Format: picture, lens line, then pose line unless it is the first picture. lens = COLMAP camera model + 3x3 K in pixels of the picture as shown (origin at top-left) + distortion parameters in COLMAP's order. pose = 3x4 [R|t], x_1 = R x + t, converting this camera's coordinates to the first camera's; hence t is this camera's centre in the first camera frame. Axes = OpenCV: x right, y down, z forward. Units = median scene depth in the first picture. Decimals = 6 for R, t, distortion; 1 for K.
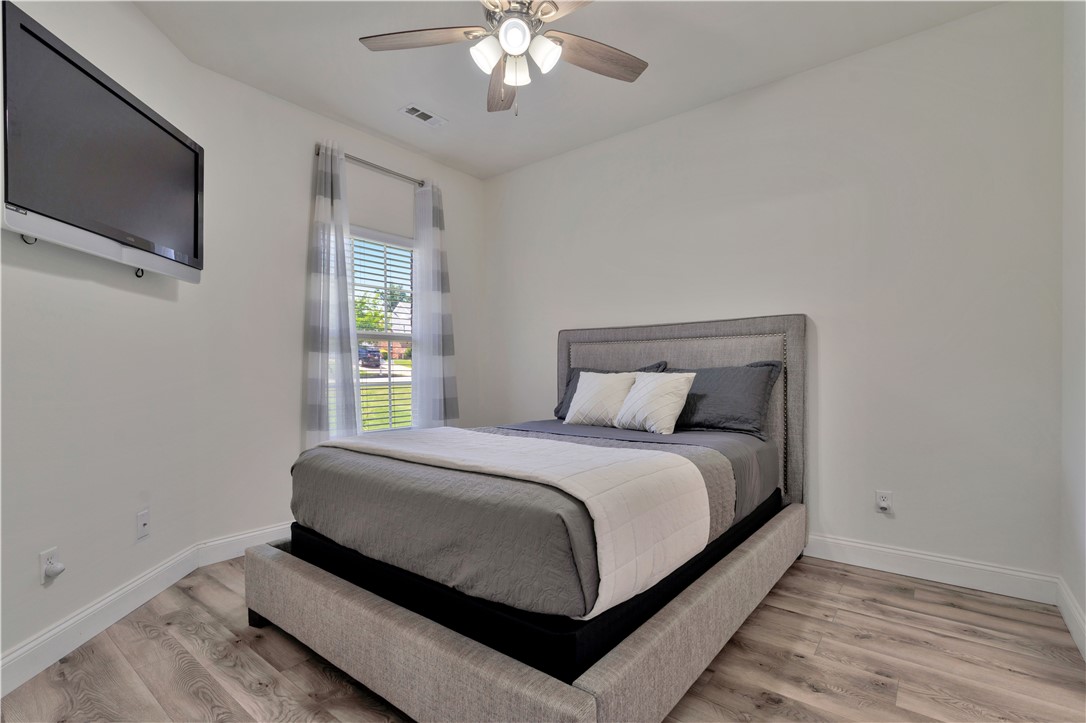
lens RADIAL K [[489.1, 0, 551.0], [0, 489.1, 368.7], [0, 0, 1]] dist [-0.007321, 0.003667]
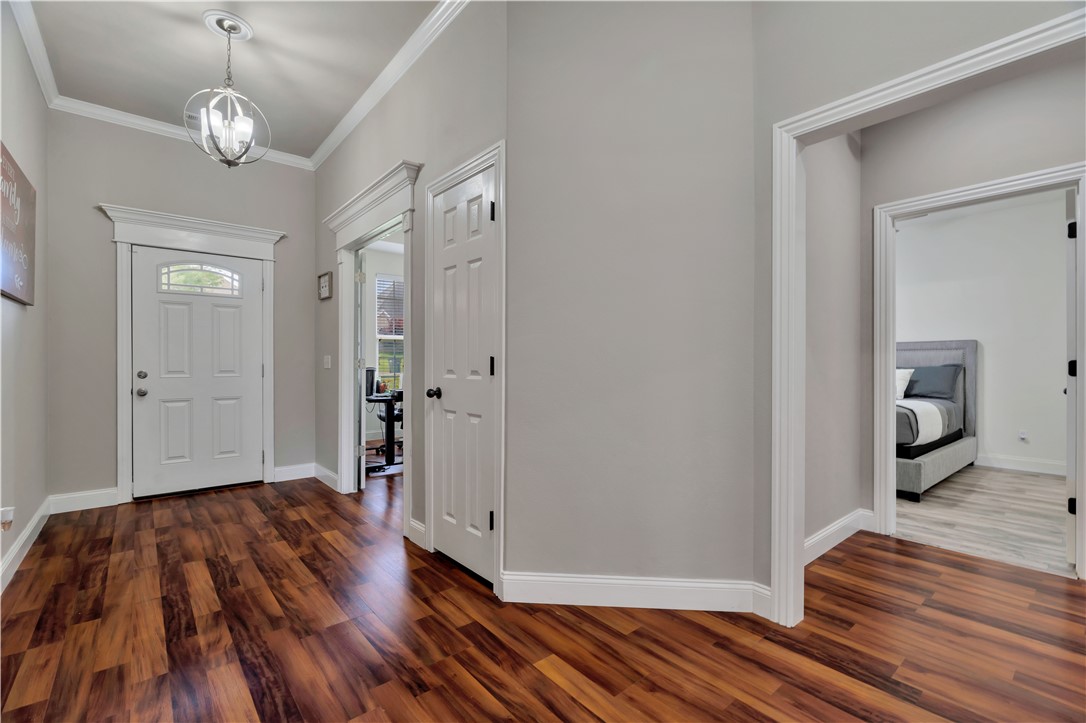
lens RADIAL K [[489.1, 0, 535.4], [0, 489.1, 361.4], [0, 0, 1]] dist [-0.007321, 0.003667]
pose [[0.981474, 0.008666, -0.191401, -0.840415], [-0.007847, 0.999957, 0.005036, -0.022158], [0.191436, -0.003441, 0.981499, -1.254516]]
